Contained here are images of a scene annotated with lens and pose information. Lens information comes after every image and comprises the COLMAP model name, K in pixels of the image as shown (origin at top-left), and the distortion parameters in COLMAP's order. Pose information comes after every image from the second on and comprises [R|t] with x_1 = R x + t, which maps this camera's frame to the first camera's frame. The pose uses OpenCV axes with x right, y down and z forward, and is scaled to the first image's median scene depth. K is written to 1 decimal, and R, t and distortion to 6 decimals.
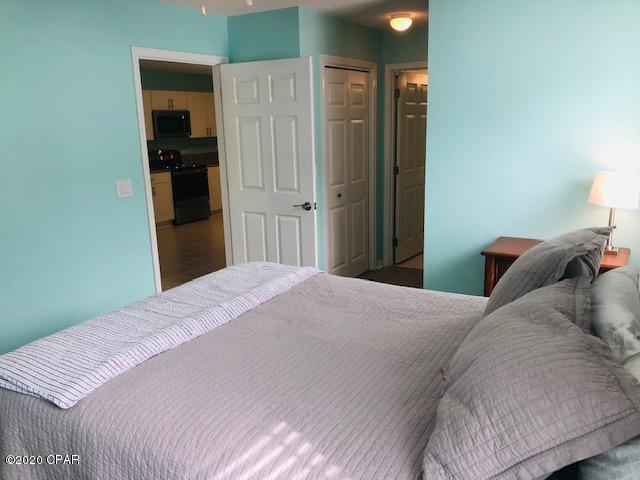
lens RADIAL K [[528.1, 0, 318.6], [0, 528.1, 241.7], [0, 0, 1]] dist [0.057213, -0.084186]
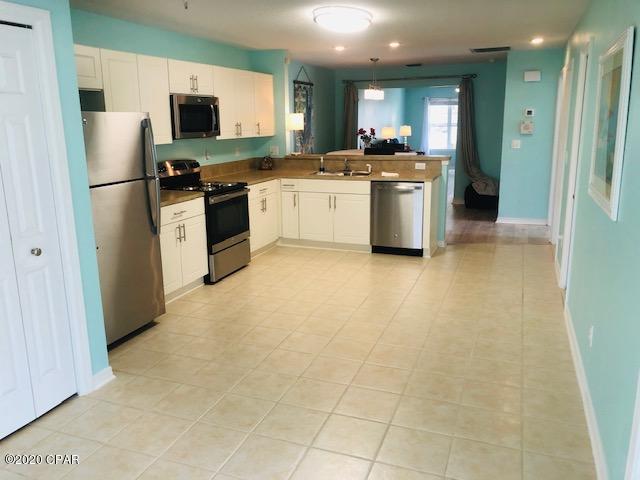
lens RADIAL K [[528.1, 0, 322.5], [0, 528.1, 242.5], [0, 0, 1]] dist [0.057213, -0.084186]
pose [[0.981457, -0.029402, 0.189416, -0.254641], [0.026961, 0.999517, 0.015448, -0.084089], [-0.189779, -0.010055, 0.981775, 0.373390]]
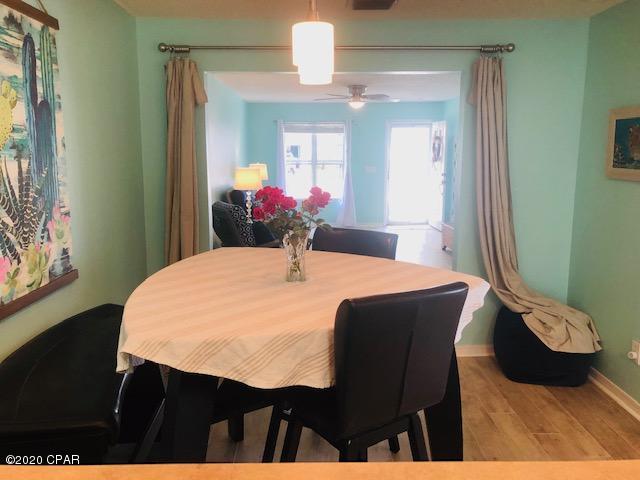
lens RADIAL K [[528.1, 0, 319.3], [0, 528.1, 238.7], [0, 0, 1]] dist [0.057213, -0.084186]
pose [[0.845126, -0.061652, 0.531001, -0.107477], [0.090739, 0.995457, -0.028841, -0.241436], [-0.526810, 0.072557, 0.846881, 1.090061]]
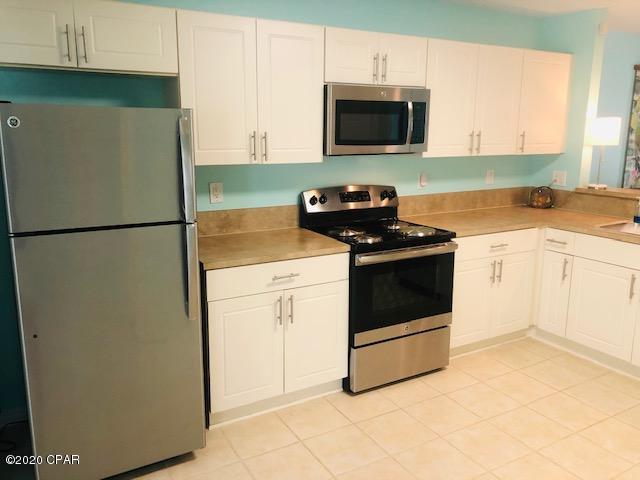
lens RADIAL K [[528.1, 0, 325.4], [0, 528.1, 232.1], [0, 0, 1]] dist [0.057213, -0.084186]
pose [[0.883042, 0.120318, -0.453608, -0.128354], [-0.127620, 0.991716, 0.014610, -0.145101], [0.451608, 0.044989, 0.891081, 0.653381]]
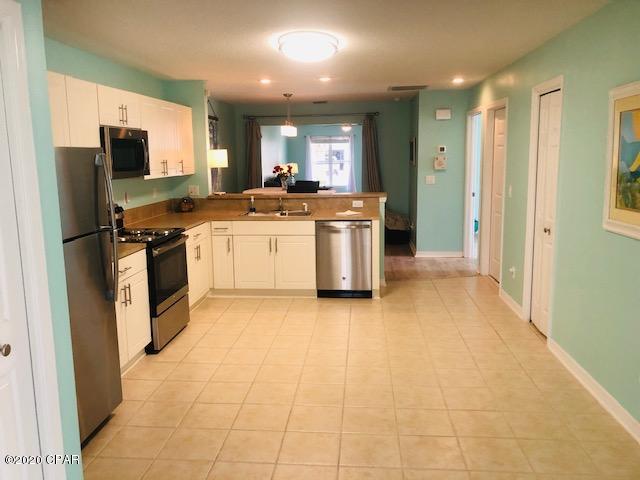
lens RADIAL K [[528.1, 0, 320.9], [0, 528.1, 237.5], [0, 0, 1]] dist [0.057213, -0.084186]
pose [[0.893378, -0.058016, 0.445544, -0.343168], [0.087668, 0.995077, -0.046215, -0.102194], [-0.440669, 0.080347, 0.894067, 0.469322]]
